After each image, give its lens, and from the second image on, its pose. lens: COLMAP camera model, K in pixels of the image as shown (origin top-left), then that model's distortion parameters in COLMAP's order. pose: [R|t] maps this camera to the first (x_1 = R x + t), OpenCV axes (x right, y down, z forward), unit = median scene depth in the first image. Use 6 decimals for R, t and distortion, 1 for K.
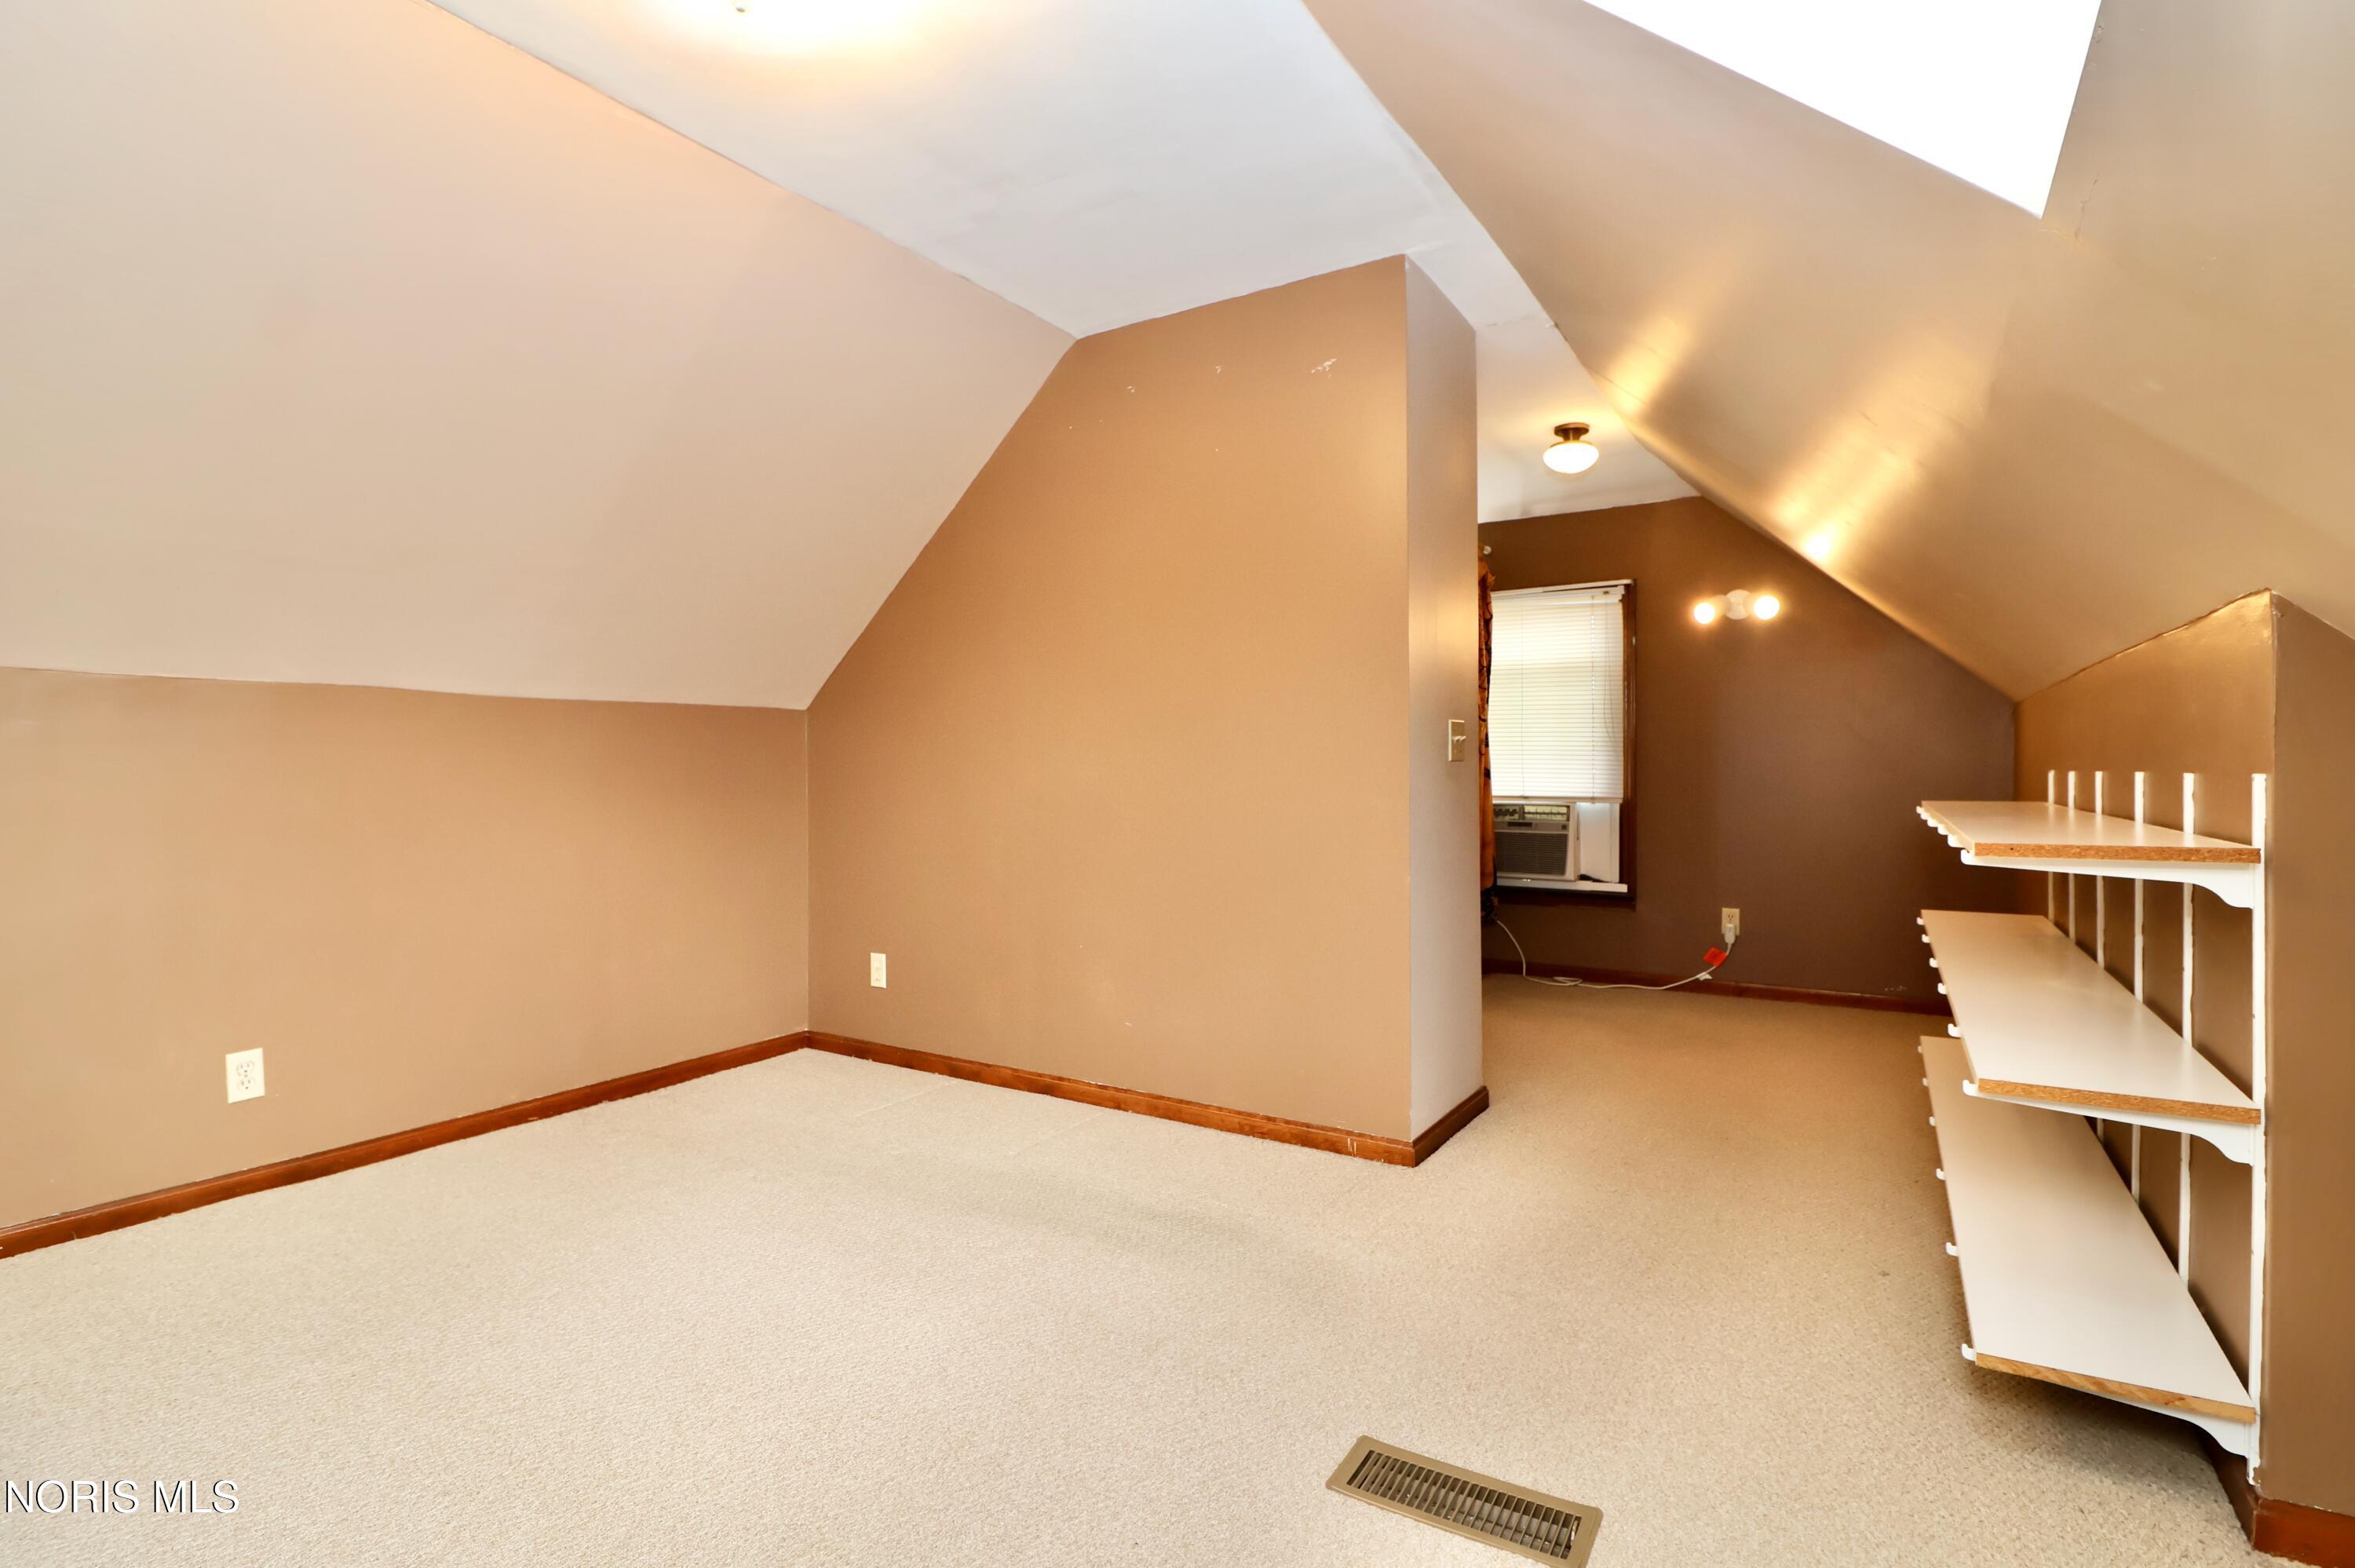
lens RADIAL K [[1104.5, 0, 1173.8], [0, 1104.5, 776.4], [0, 0, 1]] dist [-0.000660, -0.000021]
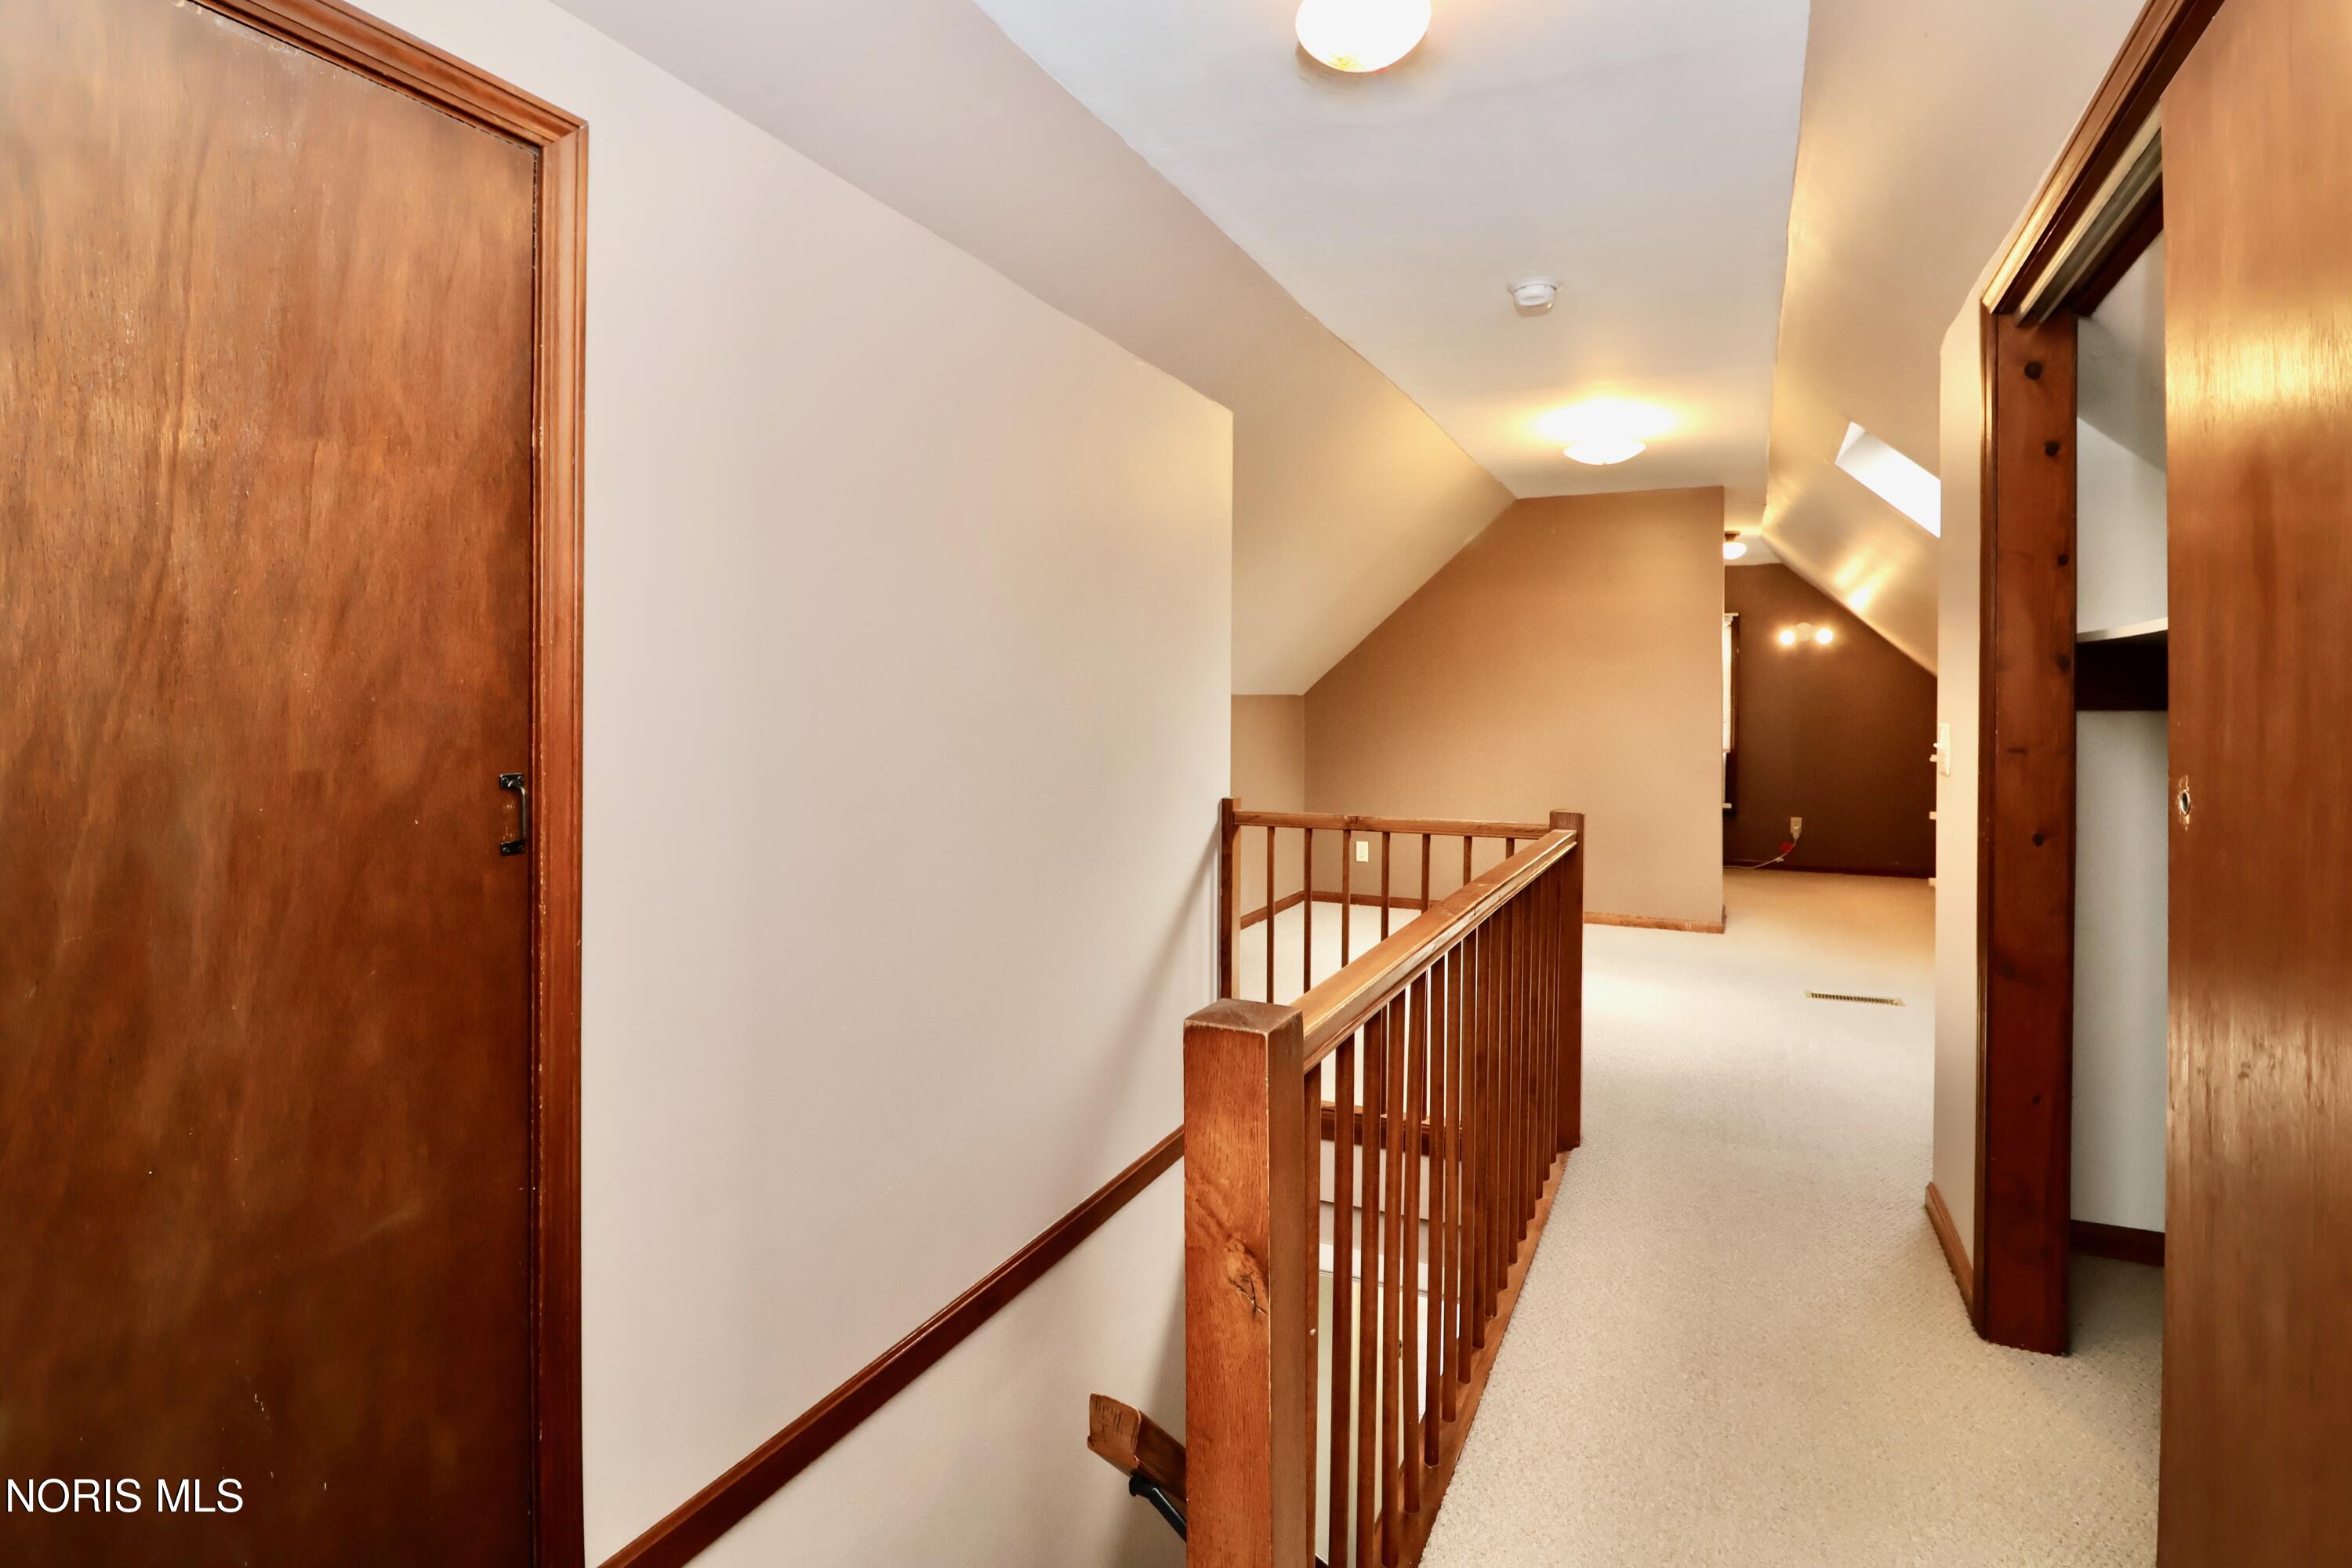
lens RADIAL K [[1103.2, 0, 1239.7], [0, 1103.2, 722.5], [0, 0, 1]] dist [-0.000660, -0.000021]
pose [[0.990584, 0.006849, 0.136737, -0.551125], [-0.007454, 0.999965, 0.003910, -0.021170], [-0.136706, -0.004892, 0.990600, -0.517766]]
